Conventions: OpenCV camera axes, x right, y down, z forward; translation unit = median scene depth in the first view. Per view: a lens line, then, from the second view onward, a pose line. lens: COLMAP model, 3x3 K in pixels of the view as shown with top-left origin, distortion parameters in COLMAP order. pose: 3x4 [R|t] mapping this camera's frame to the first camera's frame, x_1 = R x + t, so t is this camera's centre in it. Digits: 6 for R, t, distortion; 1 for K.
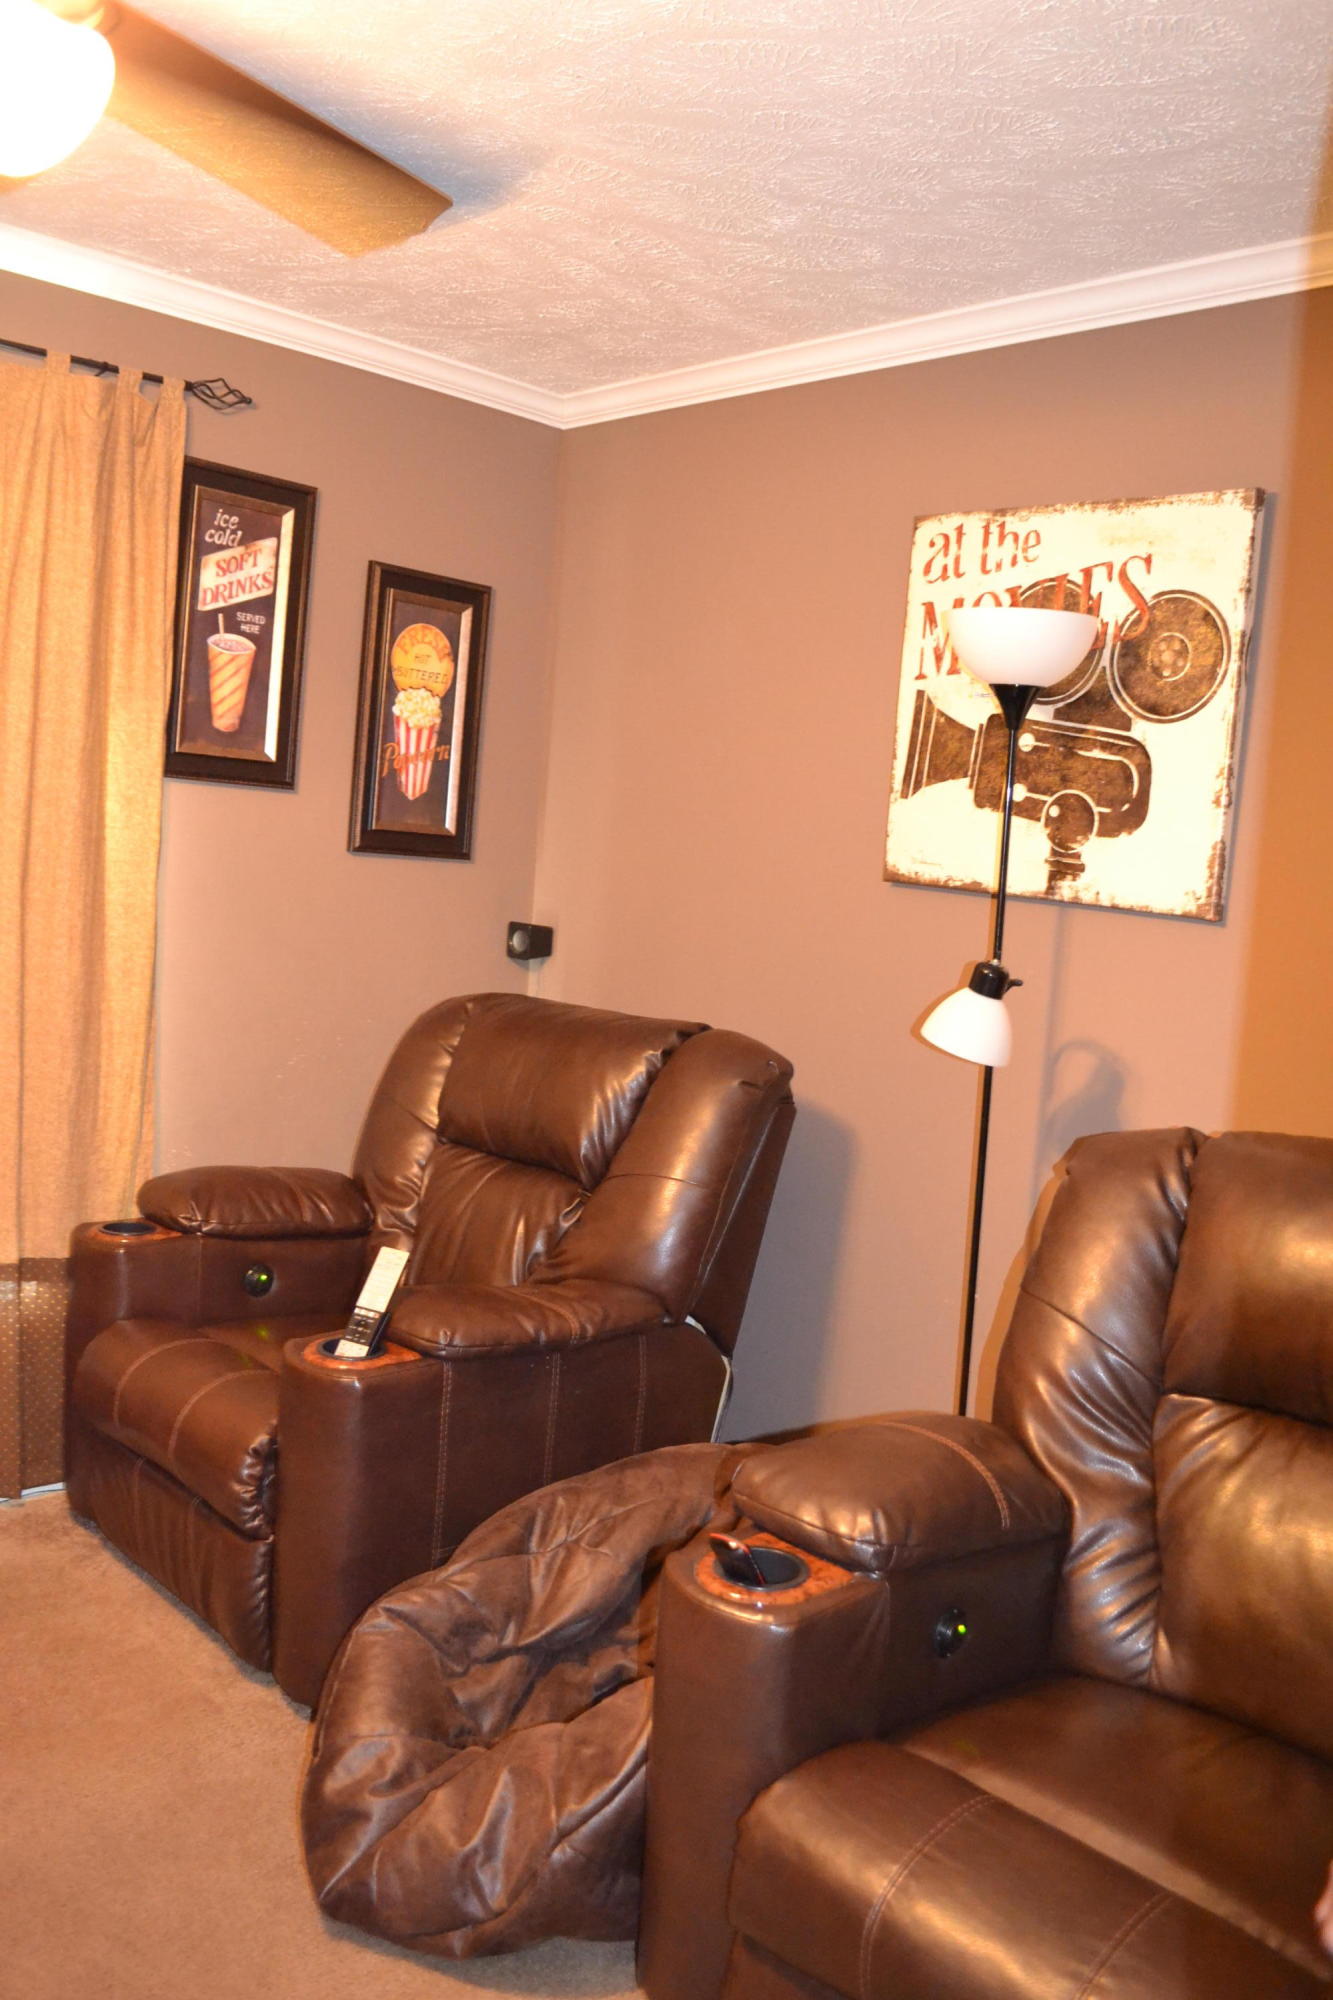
lens RADIAL K [[1590.3, 0, 662.6], [0, 1590.3, 1006.7], [0, 0, 1]] dist [-0.085234, 0.013362]
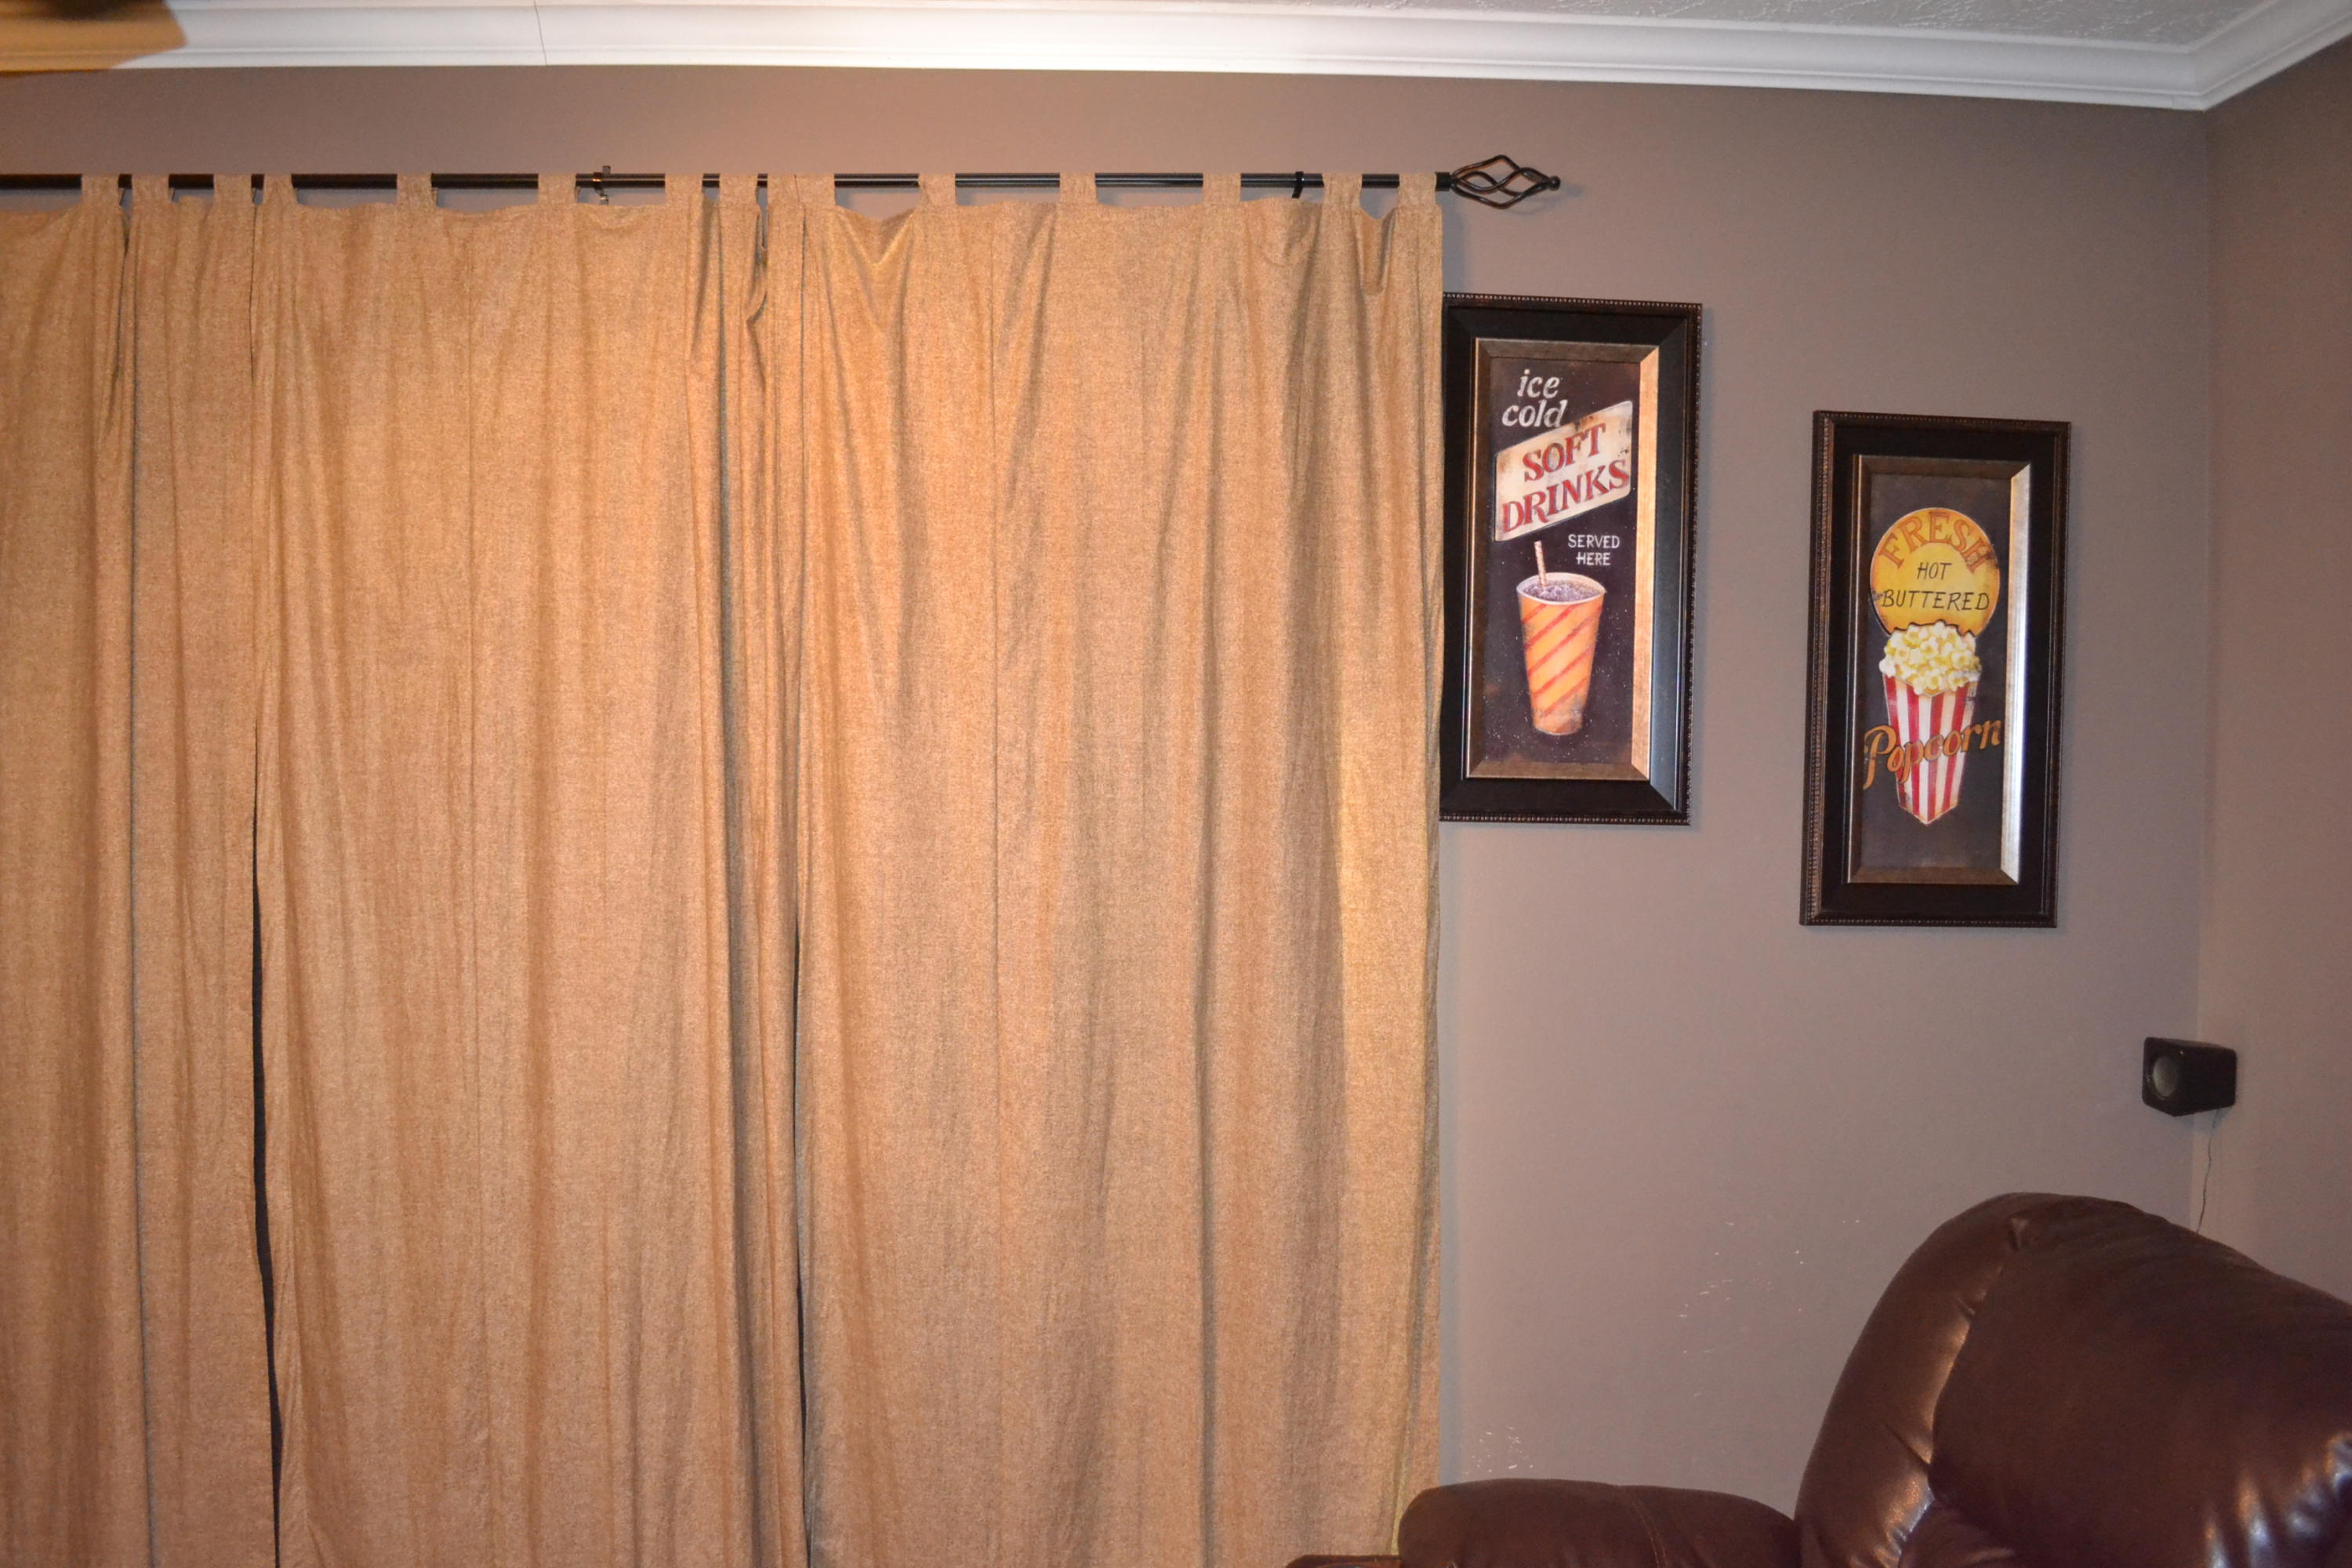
lens RADIAL K [[1870.2, 0, 1175.9], [0, 1870.2, 763.0], [0, 0, 1]] dist [-0.085234, 0.013362]
pose [[0.751110, -0.043042, -0.658773, 0.079256], [-0.020054, 0.995924, -0.087934, -0.103325], [0.659873, 0.079259, 0.747186, 0.396142]]
